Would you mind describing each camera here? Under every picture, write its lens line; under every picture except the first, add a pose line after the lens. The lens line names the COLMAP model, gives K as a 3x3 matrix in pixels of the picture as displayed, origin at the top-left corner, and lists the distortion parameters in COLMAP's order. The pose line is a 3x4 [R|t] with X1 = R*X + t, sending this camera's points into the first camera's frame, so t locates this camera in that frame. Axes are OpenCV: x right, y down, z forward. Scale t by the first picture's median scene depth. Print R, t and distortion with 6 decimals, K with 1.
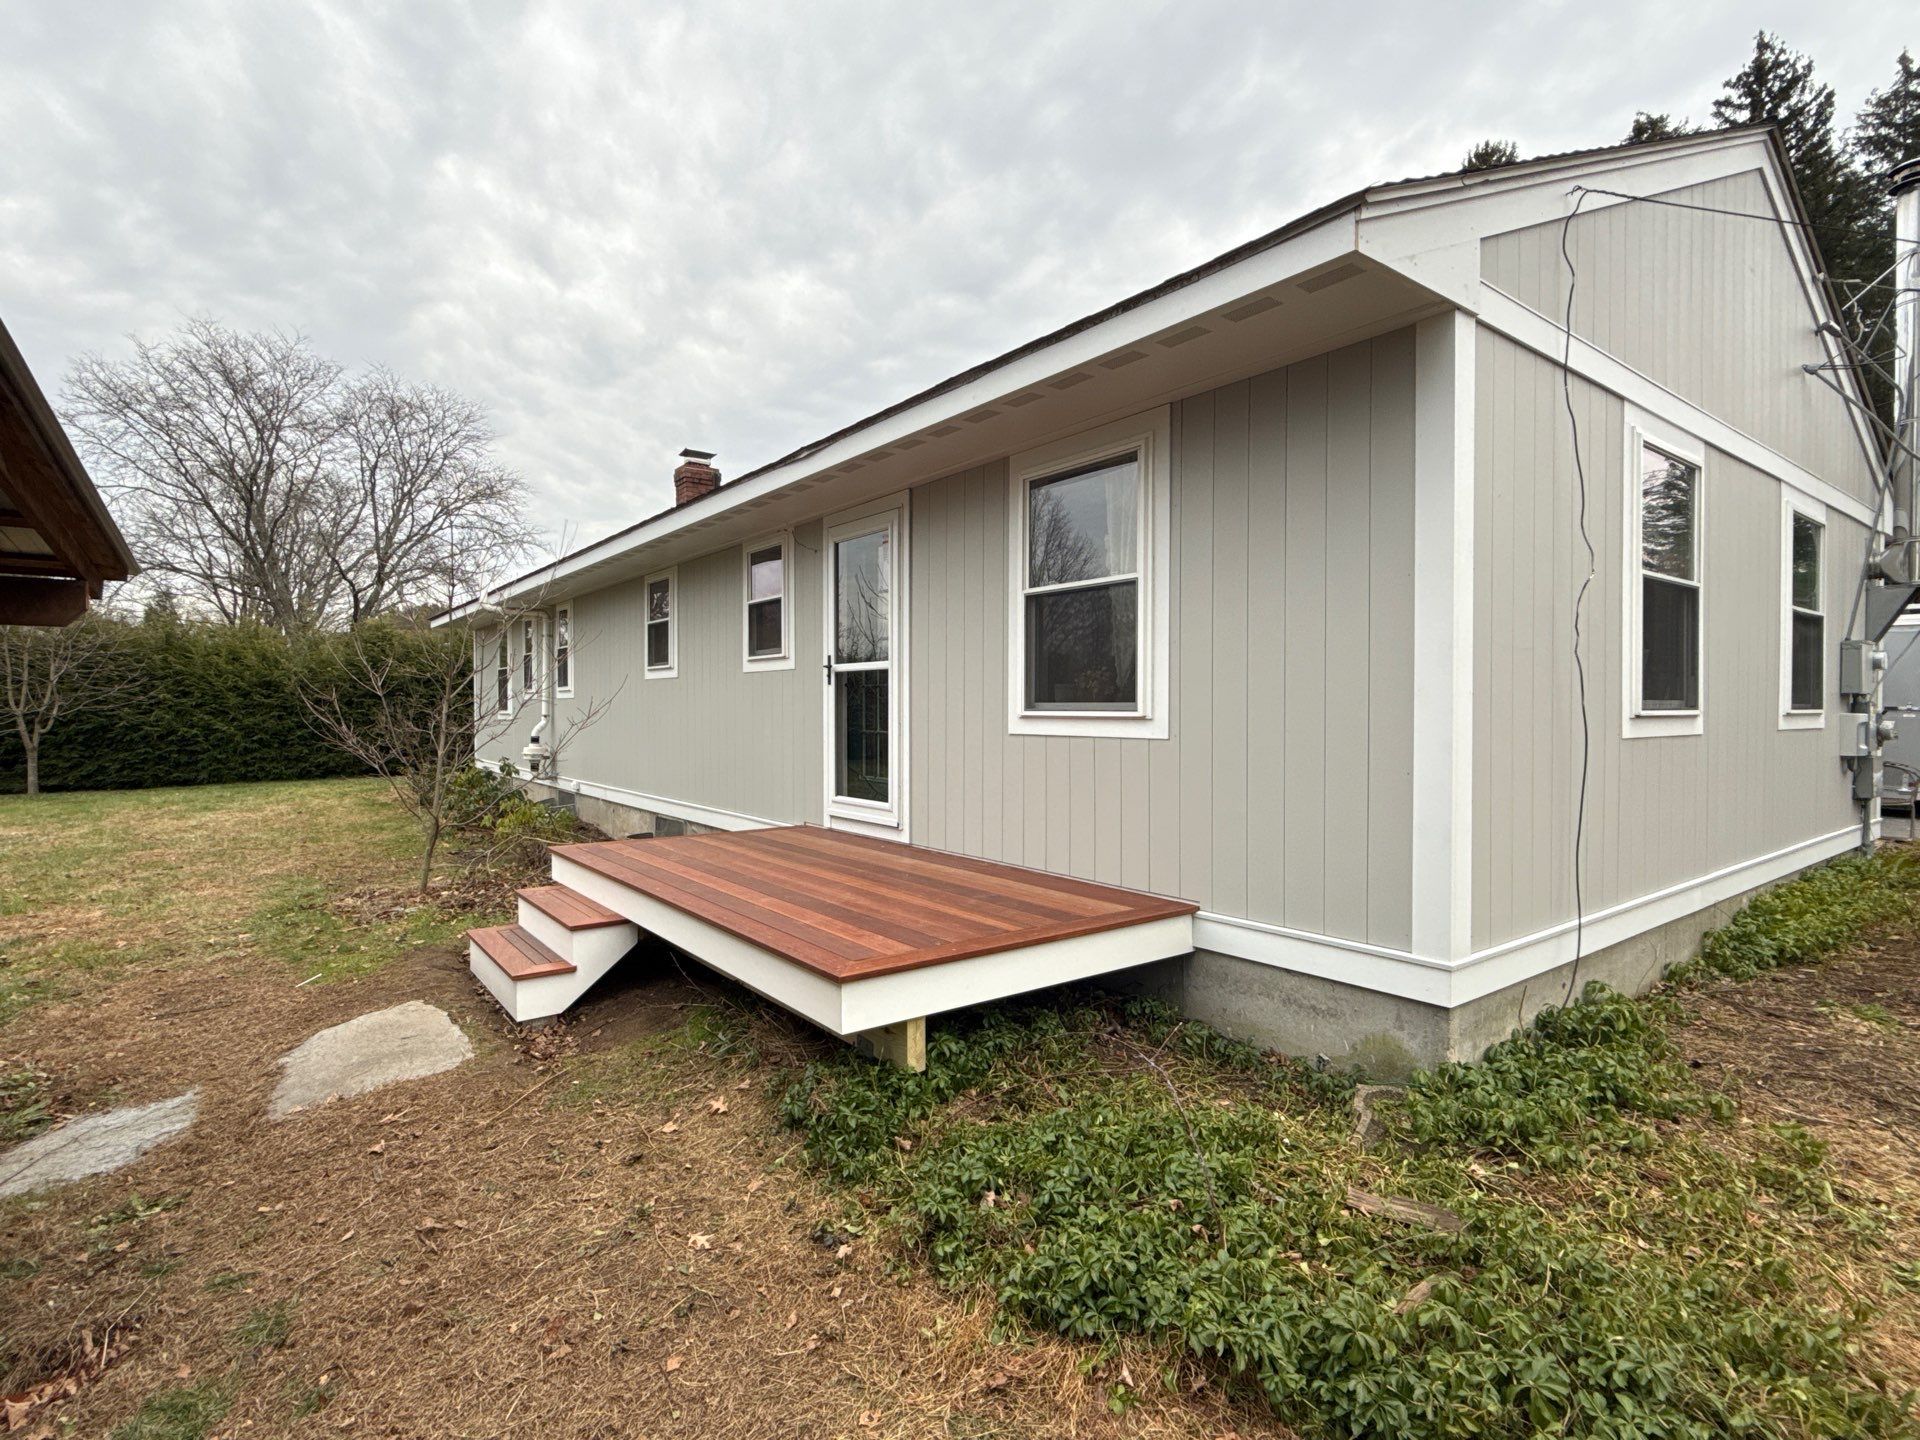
lens RADIAL K [[959.9, 0, 959.0], [0, 959.9, 722.7], [0, 0, 1]] dist [0.000533, -0.001281]
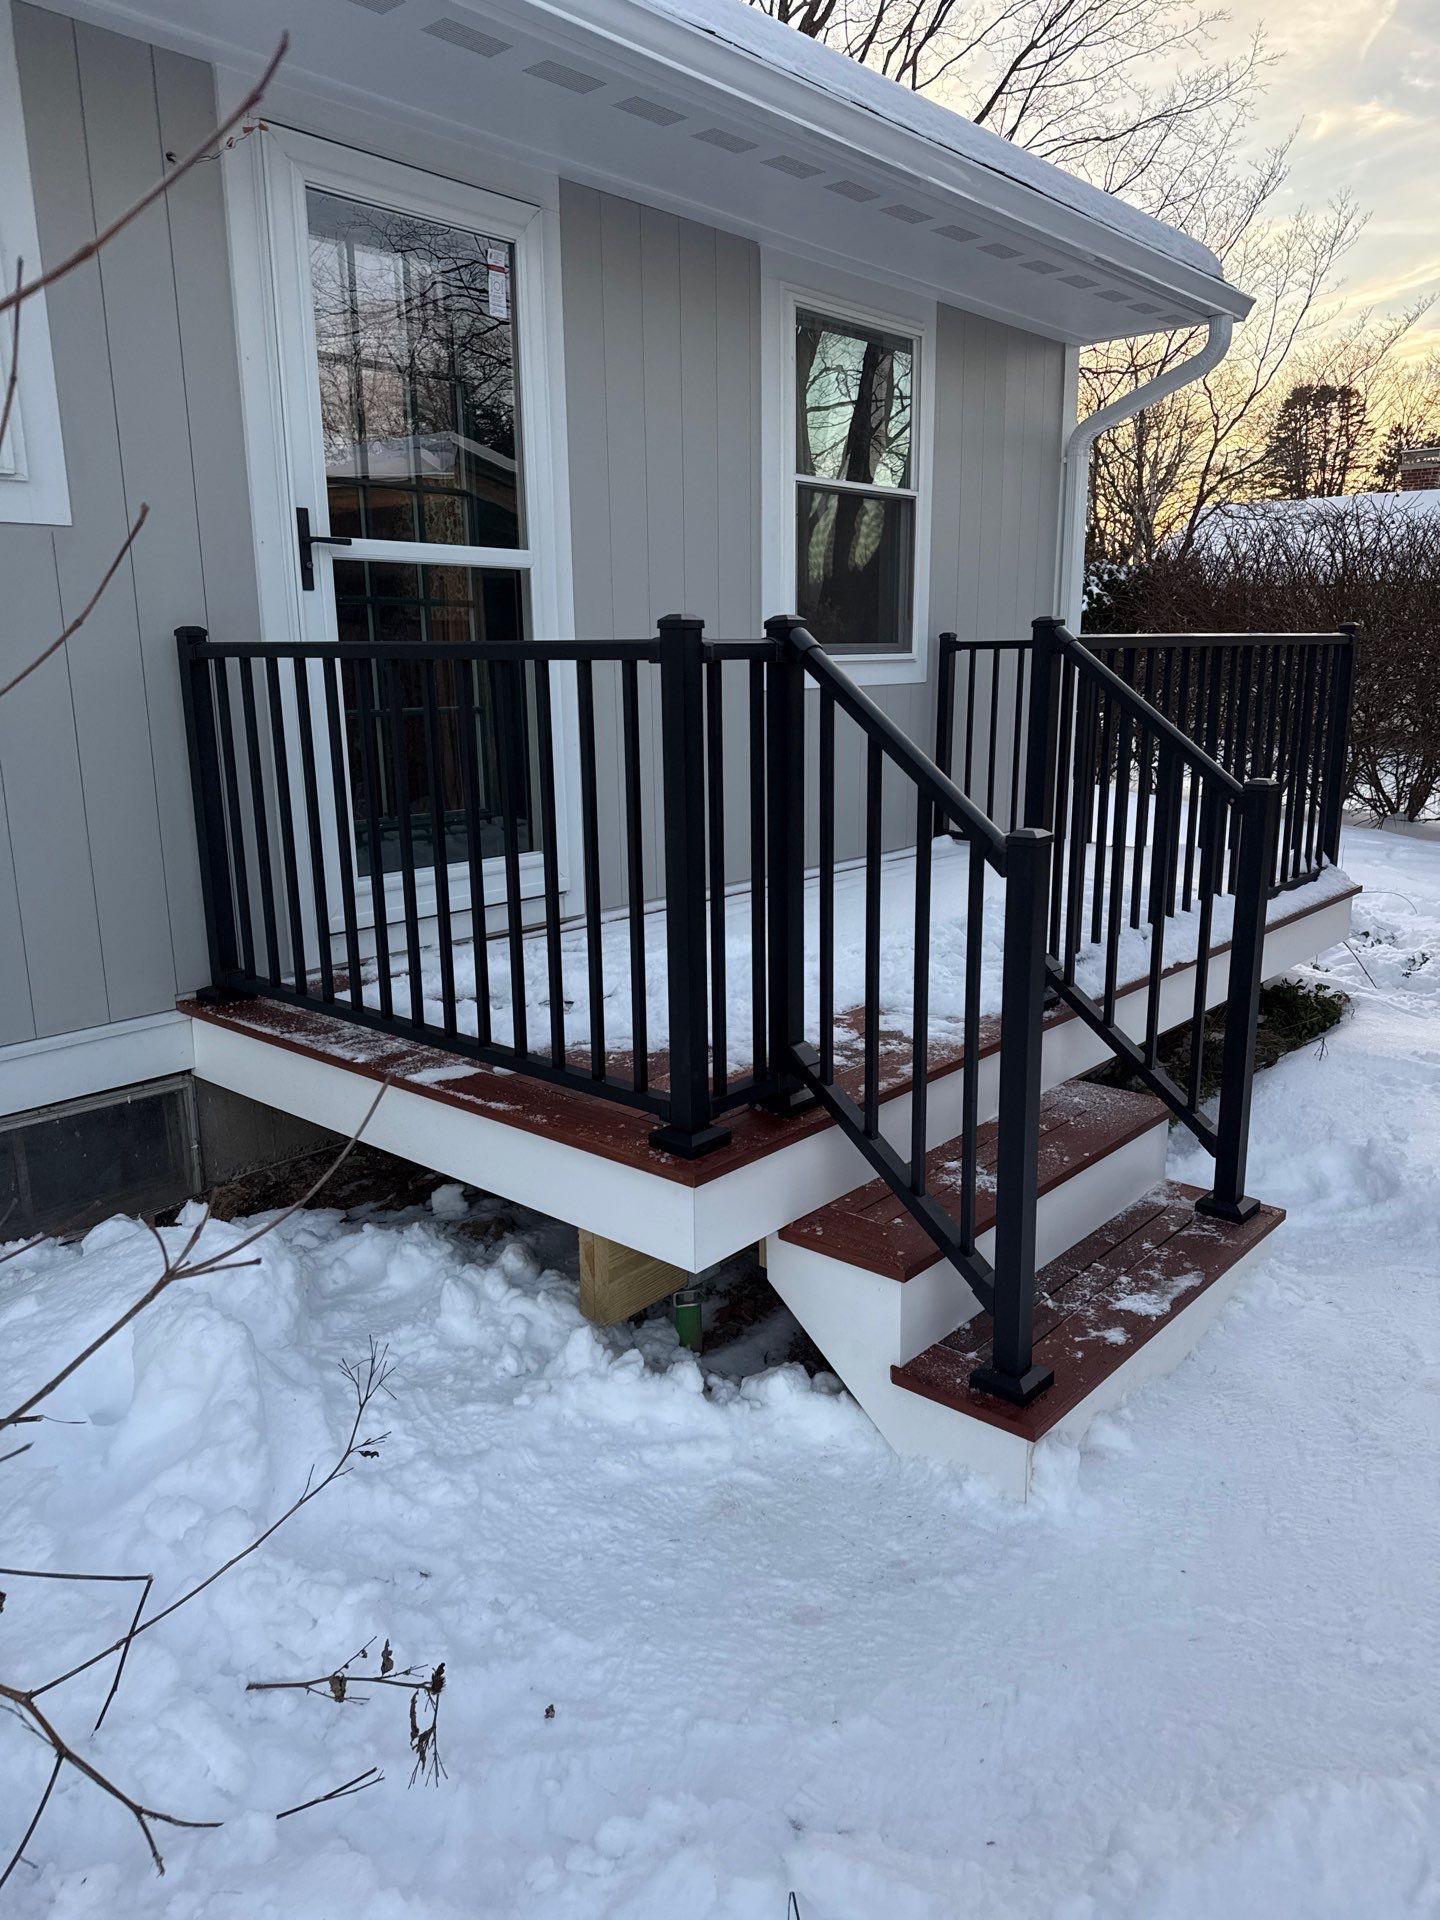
lens RADIAL K [[1344.6, 0, 727.0], [0, 1344.6, 955.0], [0, 0, 1]] dist [0.045453, -0.046893]
pose [[-0.202137, -0.215454, 0.955364, -0.920839], [0.025880, 0.973985, 0.225129, -0.020976], [-0.979015, 0.070232, -0.191302, 1.244261]]
